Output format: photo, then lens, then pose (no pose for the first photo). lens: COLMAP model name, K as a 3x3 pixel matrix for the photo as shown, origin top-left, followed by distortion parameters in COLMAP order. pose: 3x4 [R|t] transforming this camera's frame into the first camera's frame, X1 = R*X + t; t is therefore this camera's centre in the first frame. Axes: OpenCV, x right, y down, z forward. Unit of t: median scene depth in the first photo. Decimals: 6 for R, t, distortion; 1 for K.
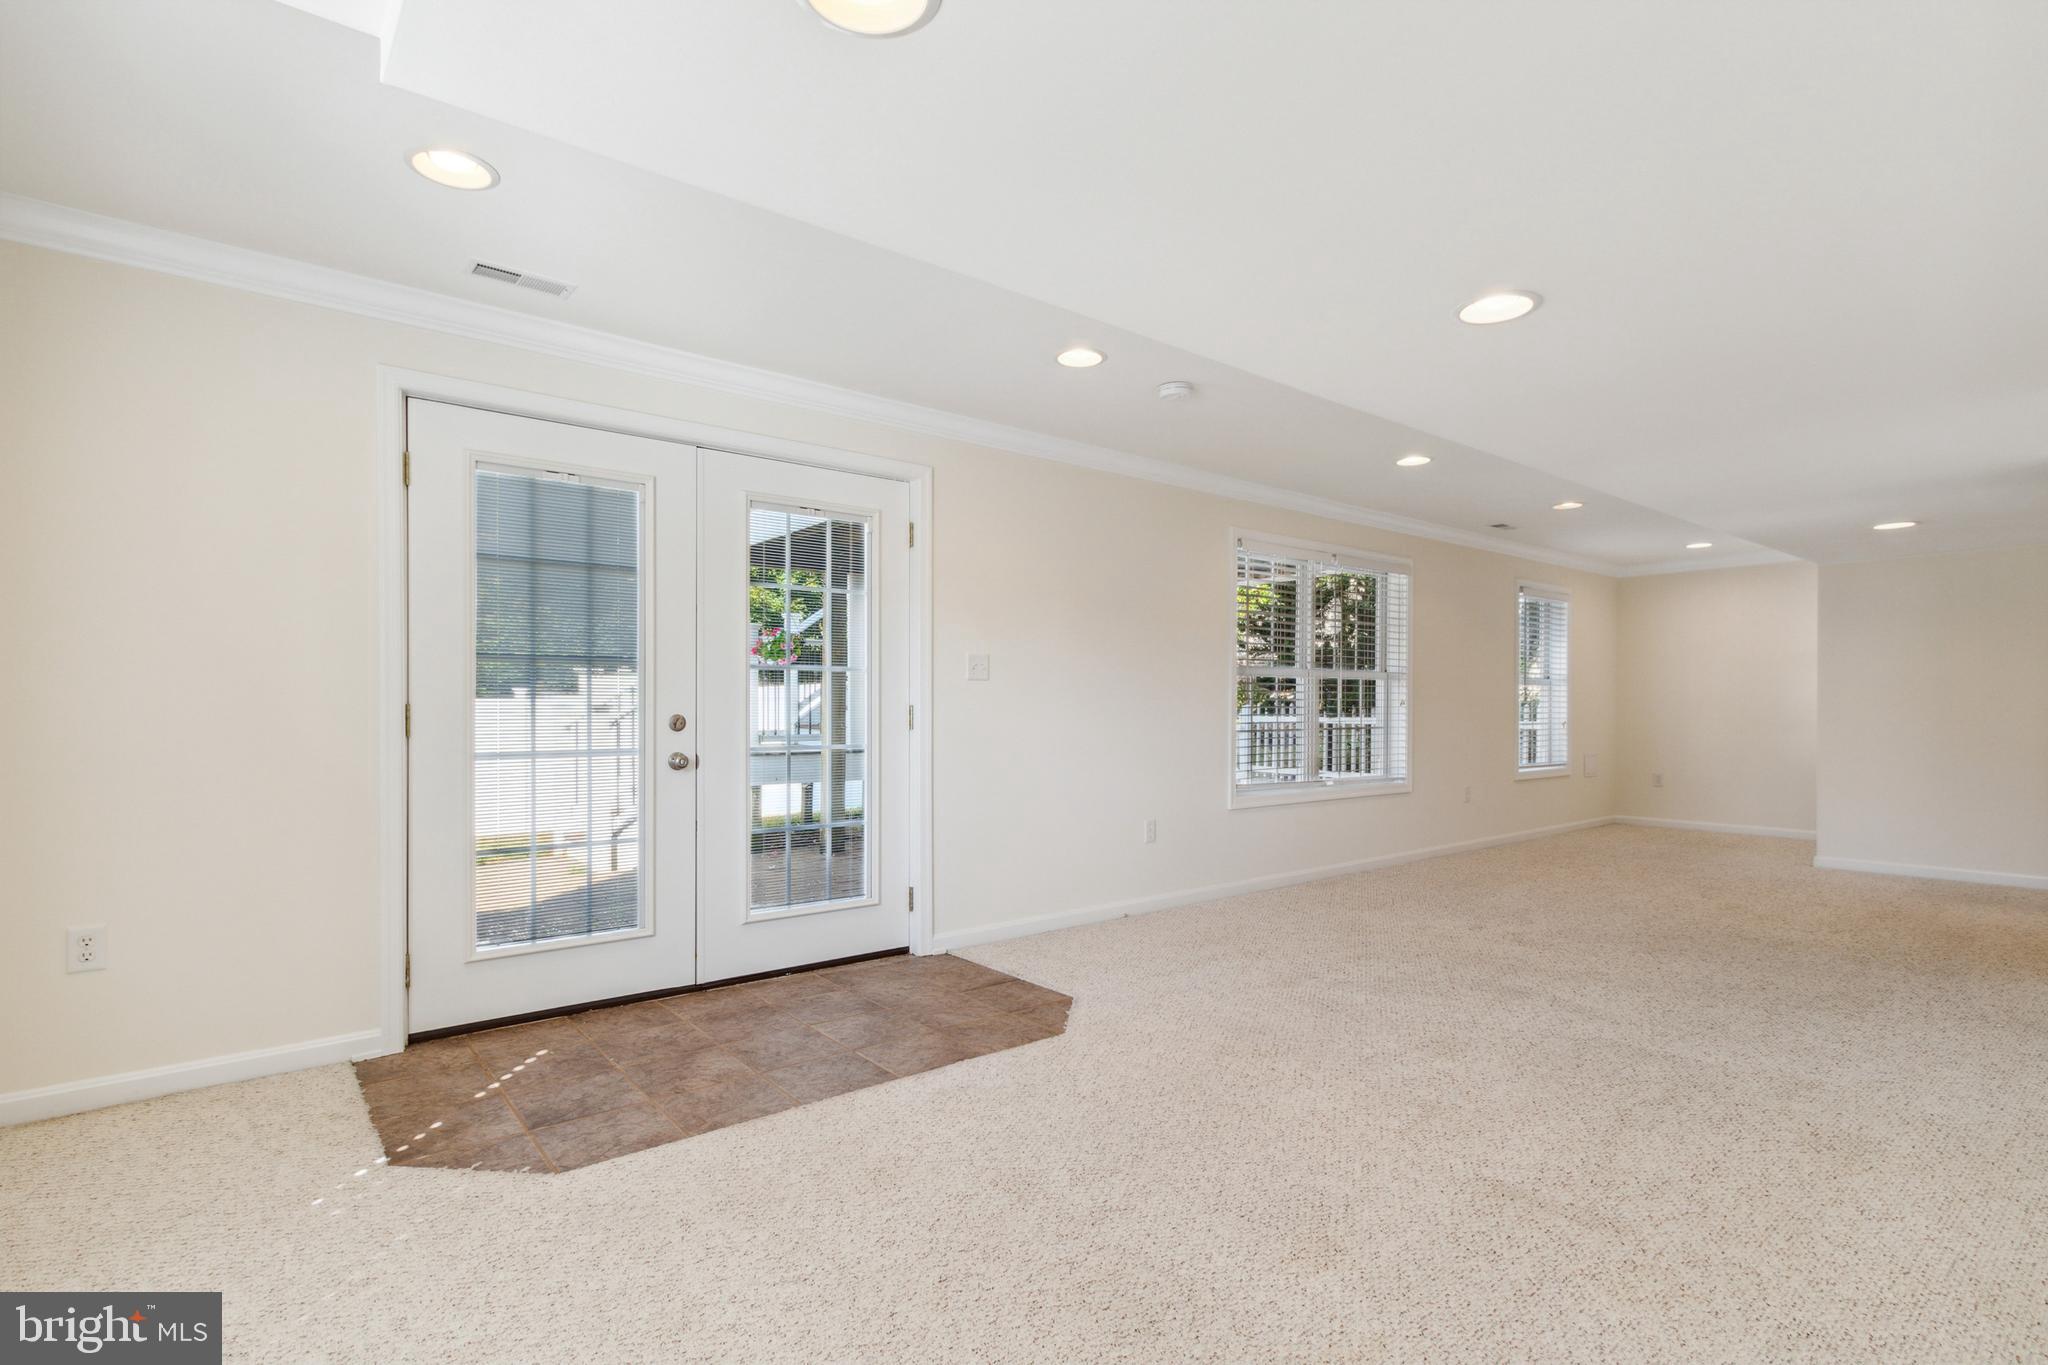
lens RADIAL K [[954.1, 0, 1002.0], [0, 954.1, 698.2], [0, 0, 1]] dist [0.008845, -0.003132]
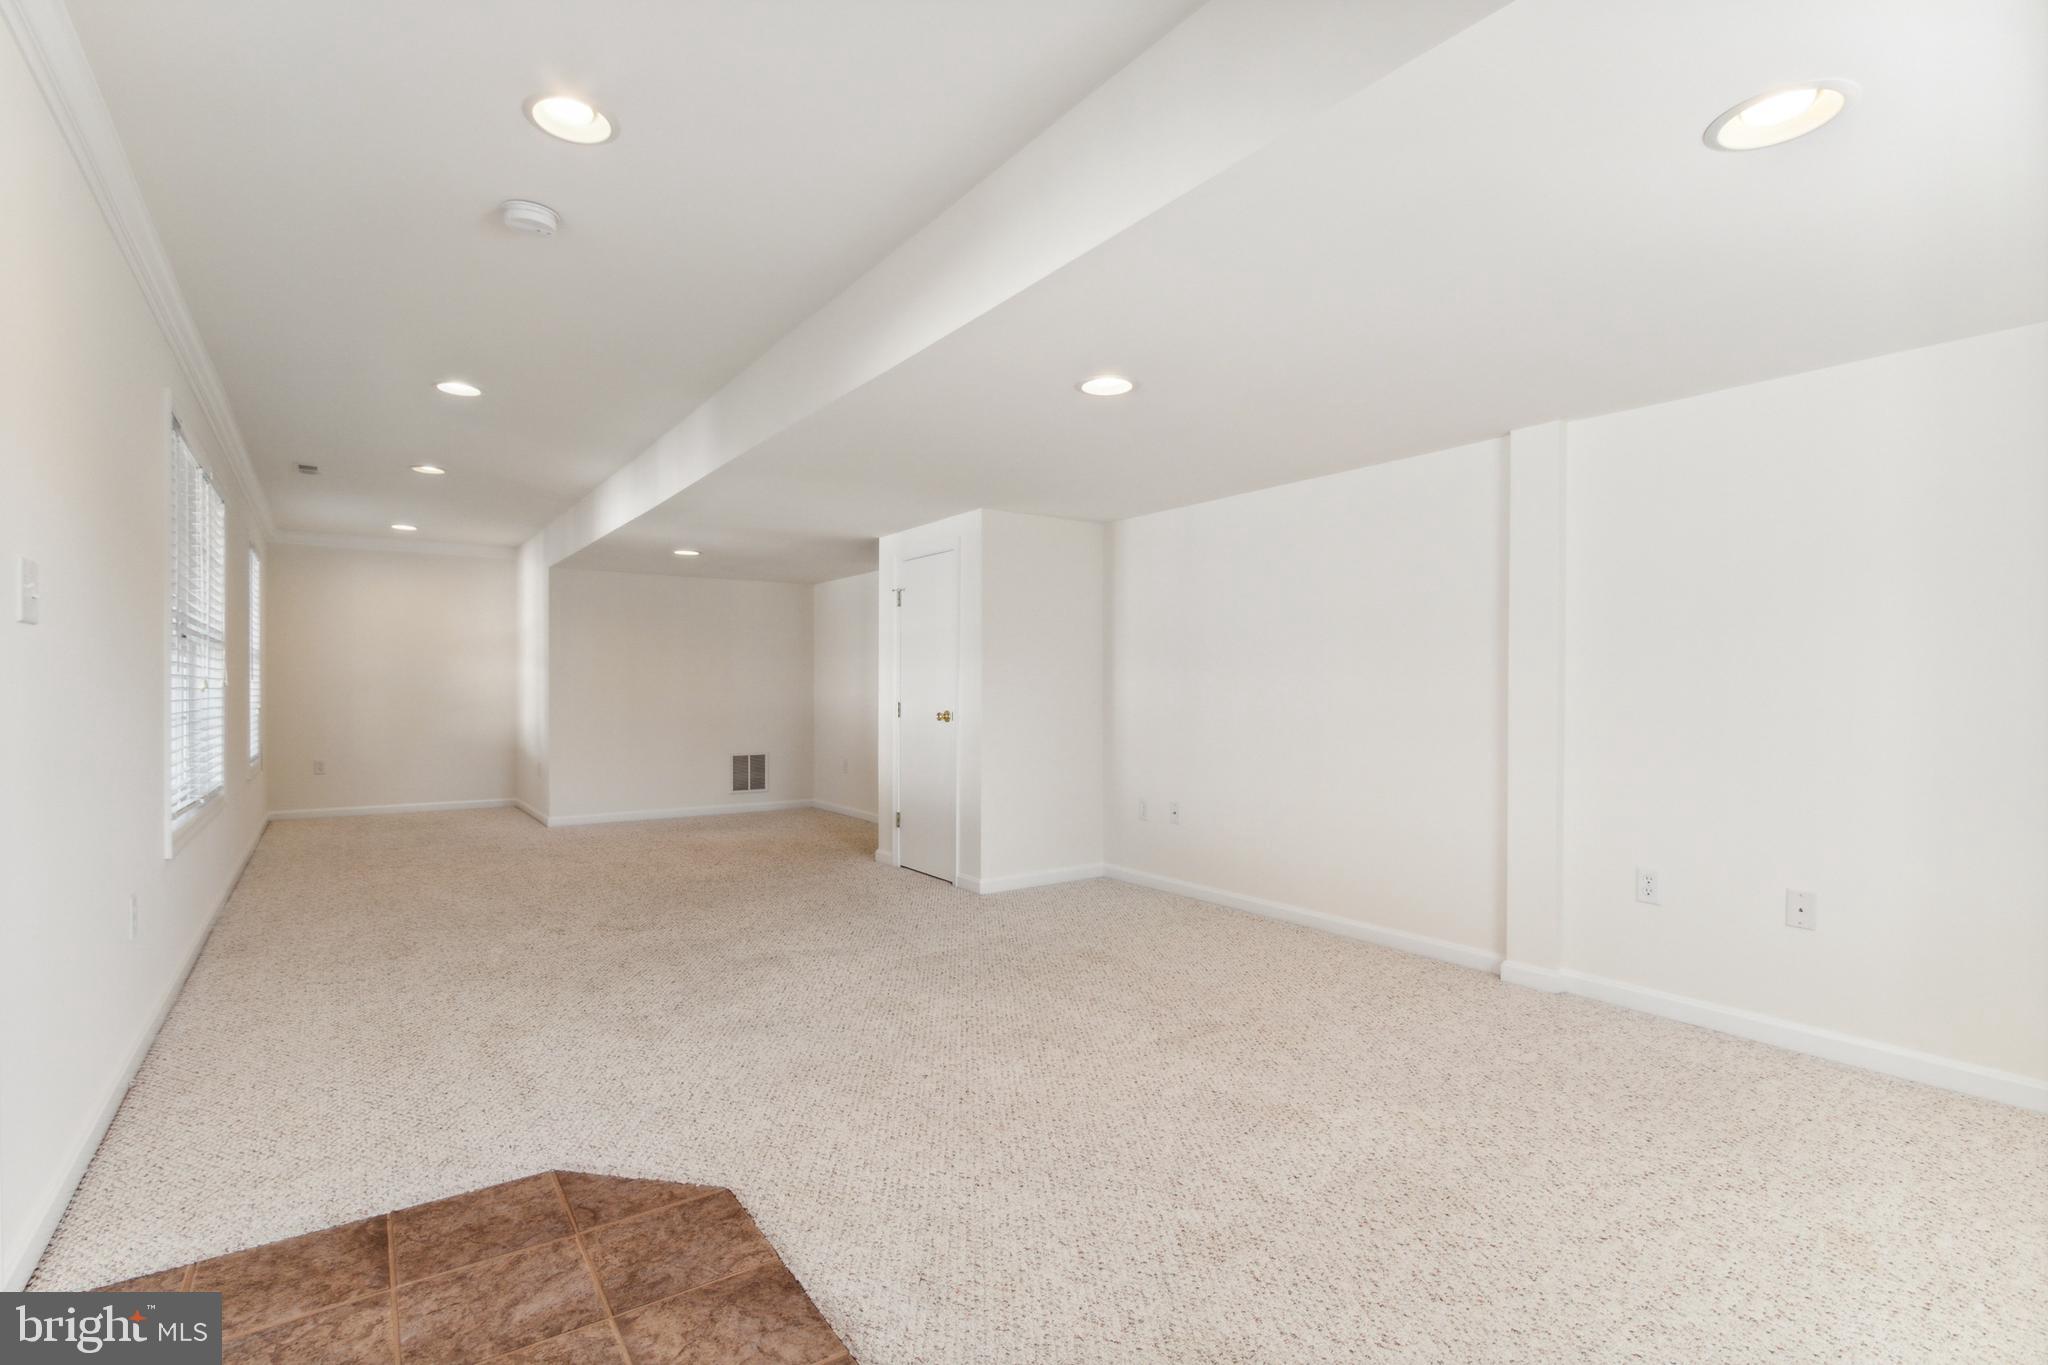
lens RADIAL K [[954.1, 0, 1008.0], [0, 954.1, 687.2], [0, 0, 1]] dist [0.008845, -0.003132]
pose [[0.062335, 0.006849, 0.998032, -0.551895], [-0.014886, 0.999872, -0.005932, 0.007827], [-0.997944, -0.014487, 0.062428, 0.729931]]
